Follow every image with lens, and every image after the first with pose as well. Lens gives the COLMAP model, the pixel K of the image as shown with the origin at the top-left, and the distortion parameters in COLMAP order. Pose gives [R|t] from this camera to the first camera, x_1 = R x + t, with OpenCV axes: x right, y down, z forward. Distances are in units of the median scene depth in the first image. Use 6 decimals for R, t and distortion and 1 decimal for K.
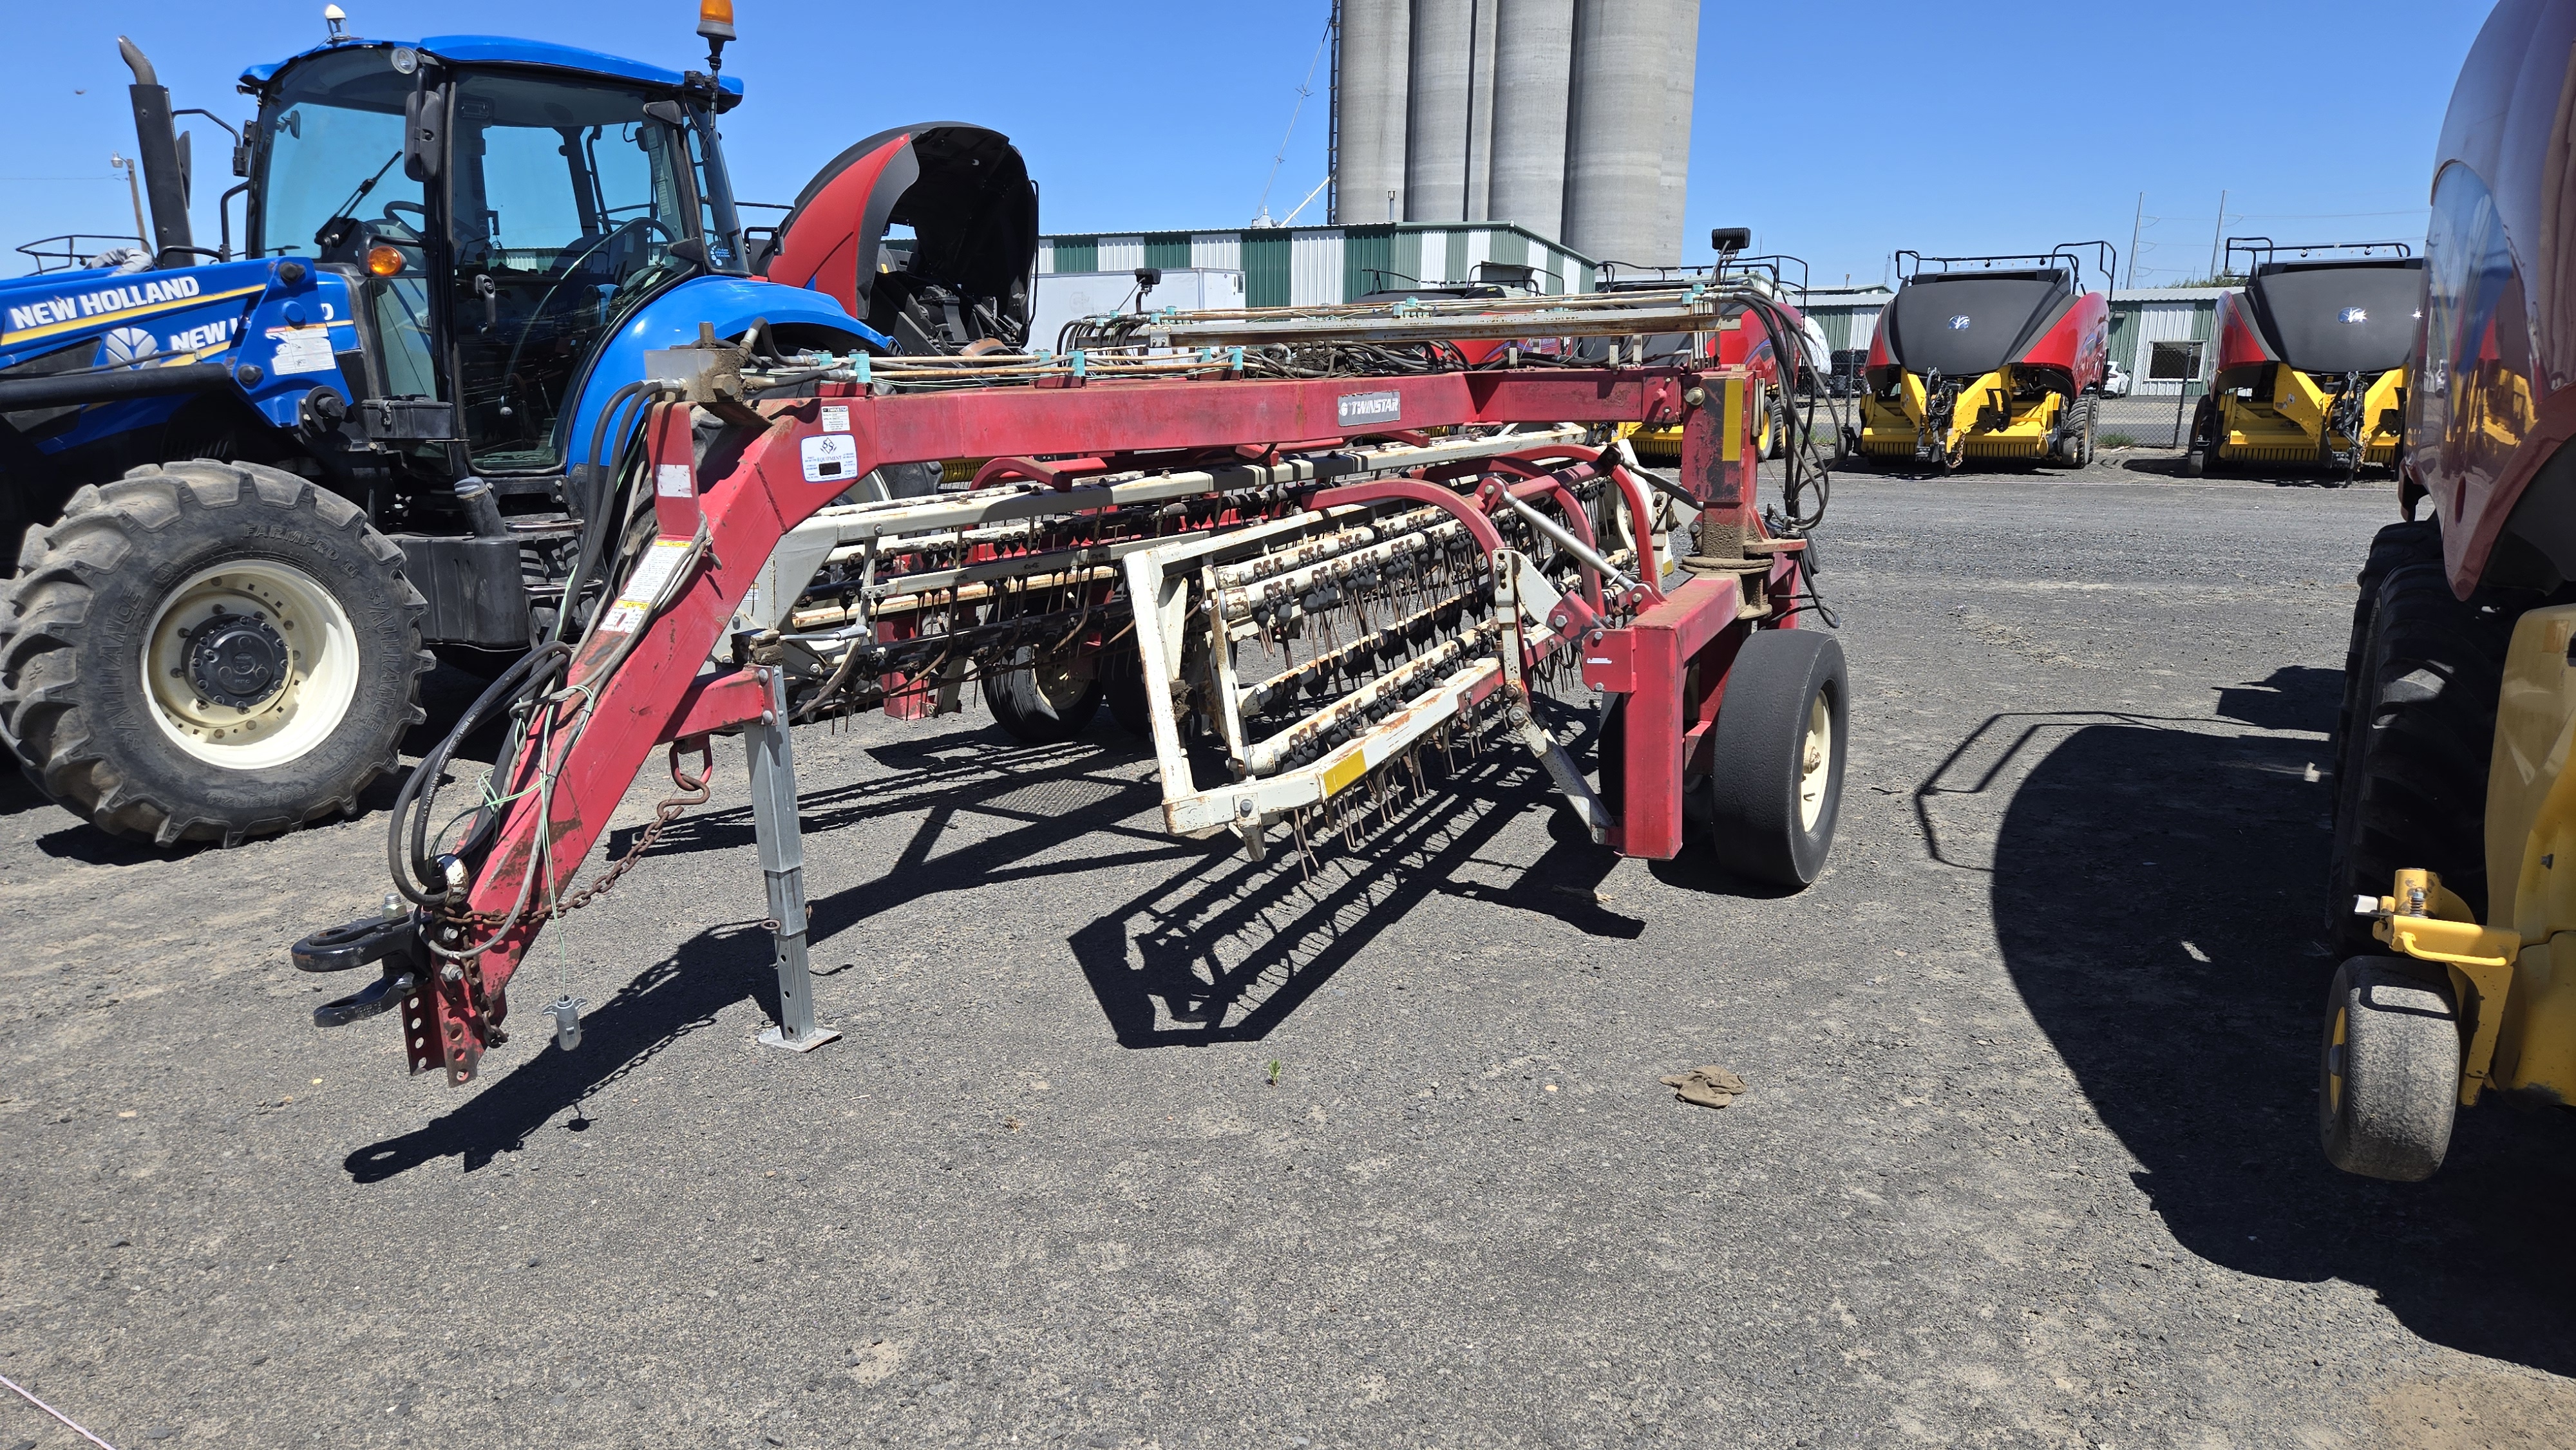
lens RADIAL K [[1724.6, 0, 1271.5], [0, 1724.6, 739.2], [0, 0, 1]] dist [0.054075, -0.040383]
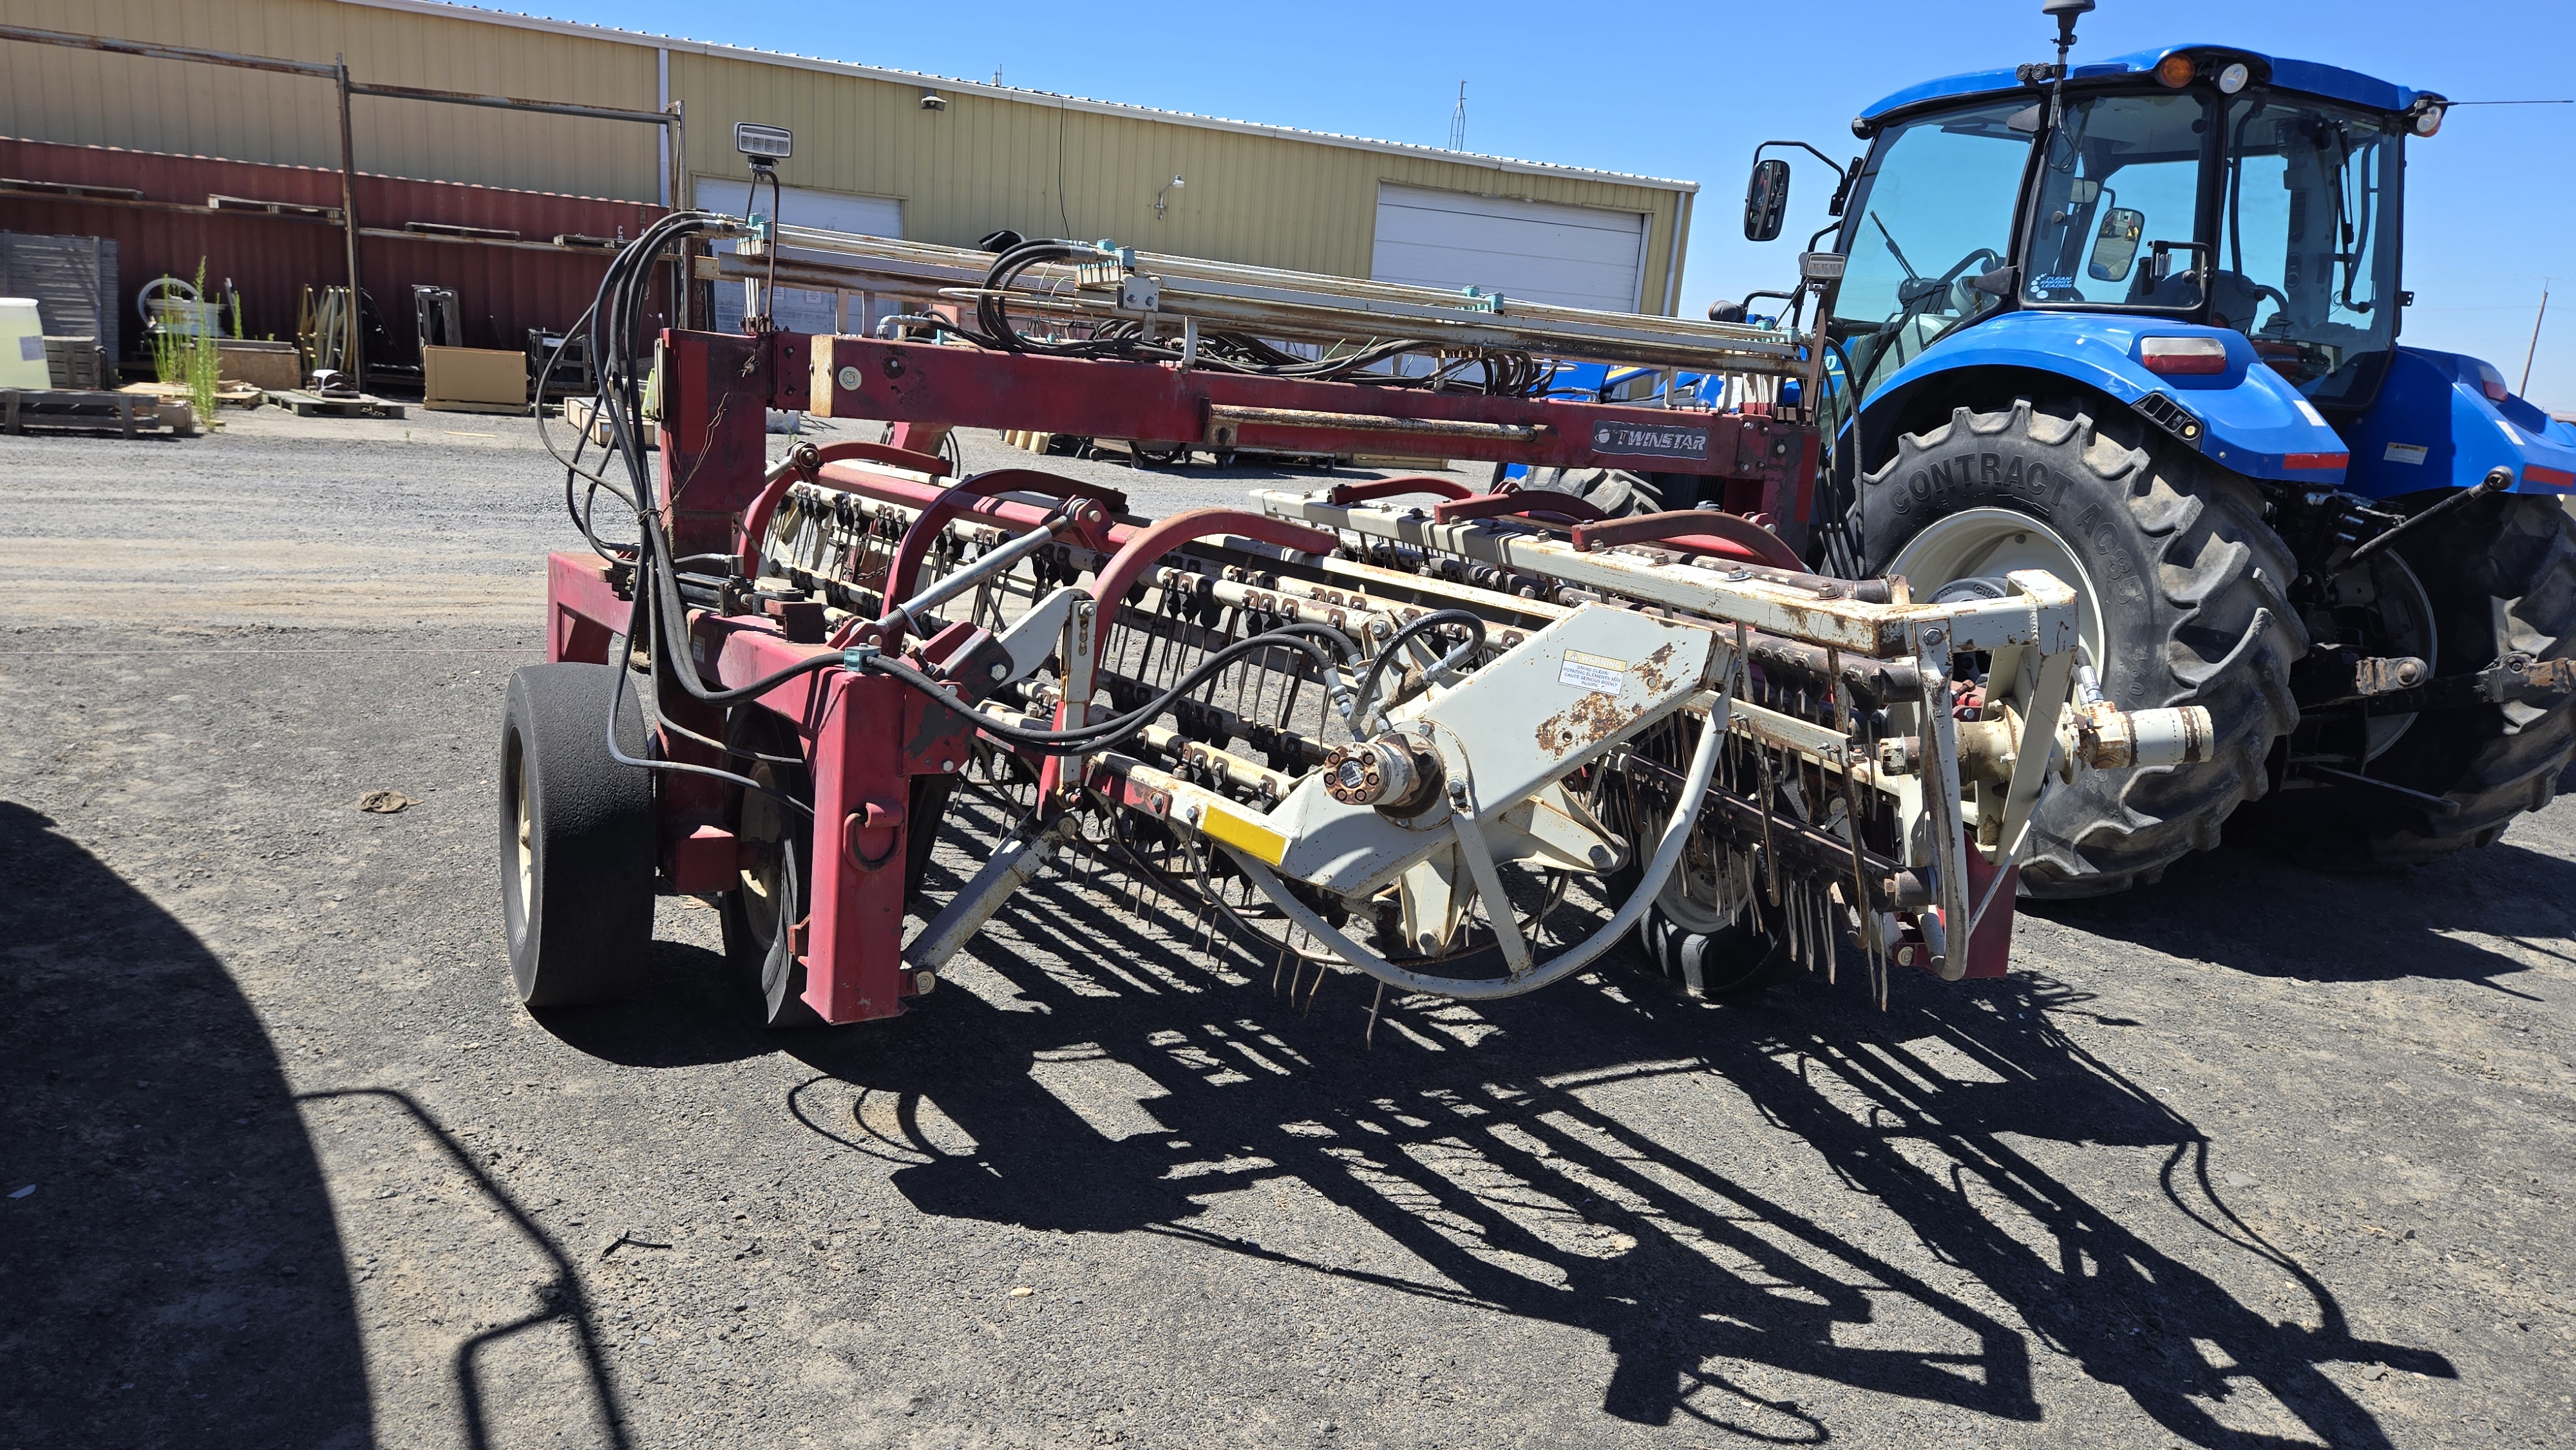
lens RADIAL K [[1724.6, 0, 1279.3], [0, 1724.6, 717.9], [0, 0, 1]] dist [0.054075, -0.040383]
pose [[-0.501659, 0.139363, -0.853766, 0.744417], [-0.255900, 0.918860, 0.300351, -0.325936], [0.826350, 0.369153, -0.425291, 1.487548]]
